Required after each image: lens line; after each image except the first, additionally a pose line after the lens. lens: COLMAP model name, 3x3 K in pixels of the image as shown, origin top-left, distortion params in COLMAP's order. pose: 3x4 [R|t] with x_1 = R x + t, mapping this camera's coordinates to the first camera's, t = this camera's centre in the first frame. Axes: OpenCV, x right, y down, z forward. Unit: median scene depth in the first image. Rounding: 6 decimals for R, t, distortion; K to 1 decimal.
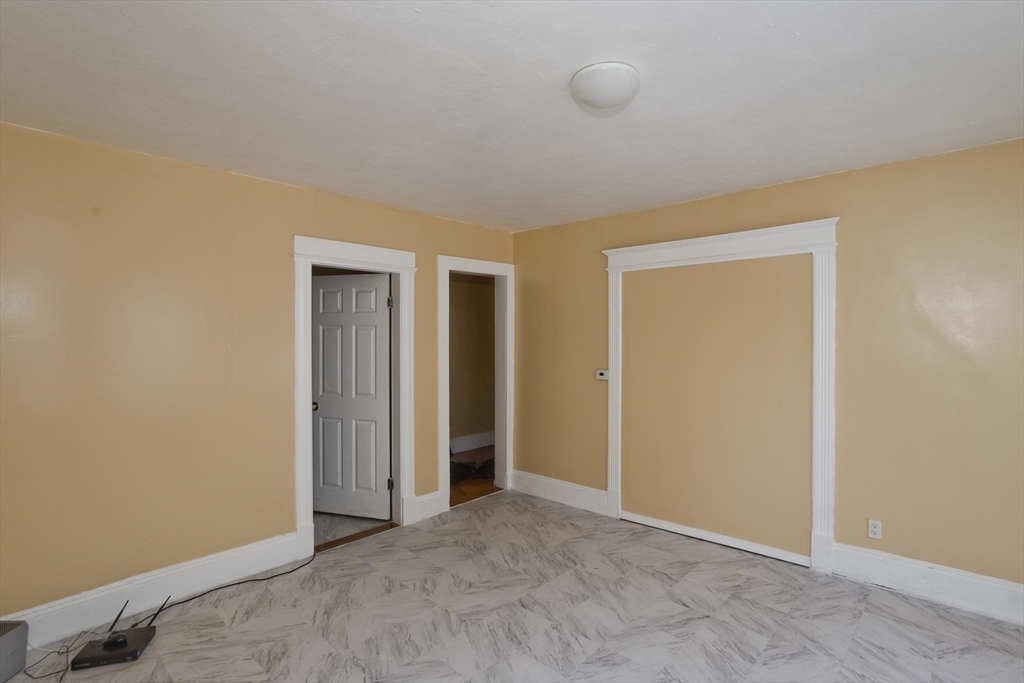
lens RADIAL K [[497.7, 0, 507.5], [0, 497.7, 336.9], [0, 0, 1]] dist [-0.039451, 0.015317]
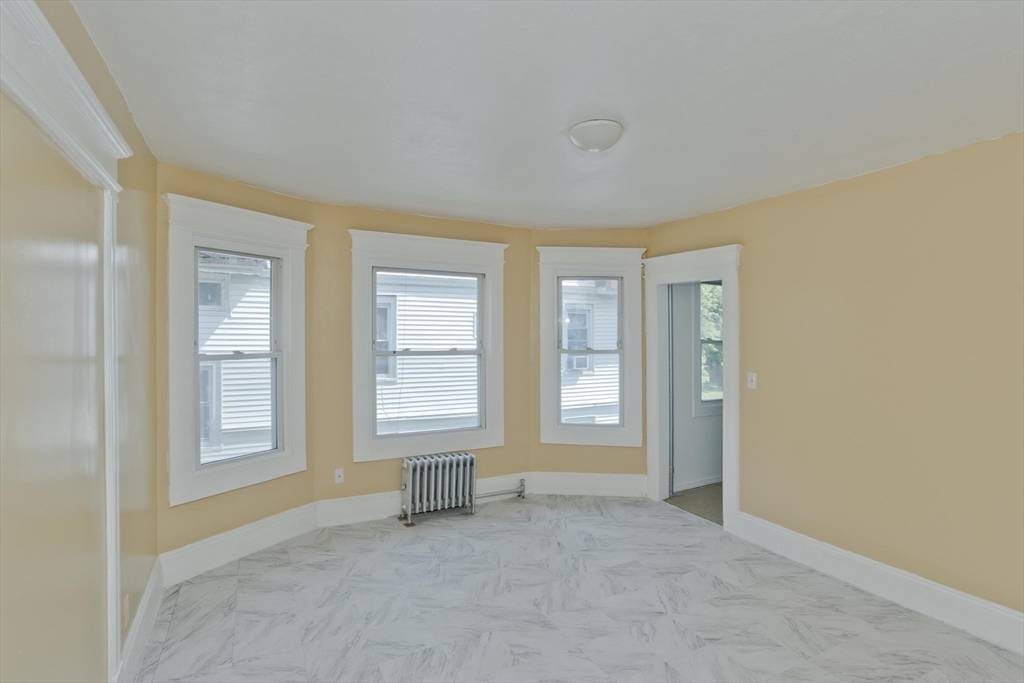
lens RADIAL K [[497.7, 0, 520.0], [0, 497.7, 343.0], [0, 0, 1]] dist [-0.039451, 0.015317]
pose [[-0.946457, -0.001898, 0.322823, -0.014389], [0.002916, 0.999892, 0.014428, -0.002293], [-0.322816, 0.014597, -0.946349, 1.447948]]
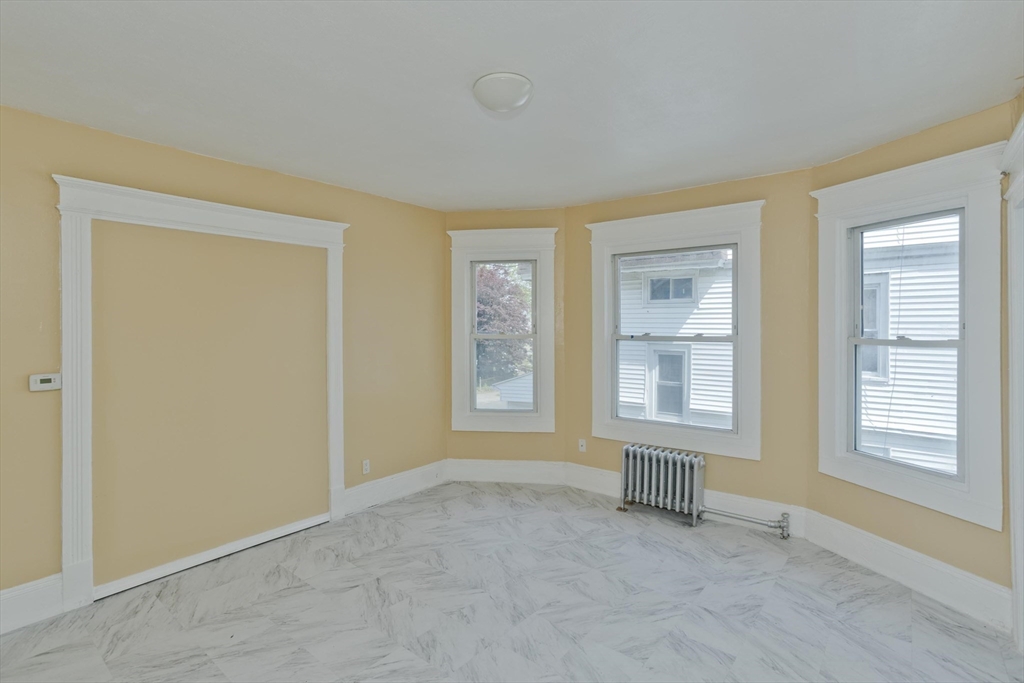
lens RADIAL K [[497.7, 0, 508.1], [0, 497.7, 332.5], [0, 0, 1]] dist [-0.039451, 0.015317]
pose [[-0.071168, -0.005064, 0.997451, -0.602147], [0.002614, 0.999983, 0.005263, 0.022324], [-0.997461, 0.002981, -0.071154, 0.693863]]
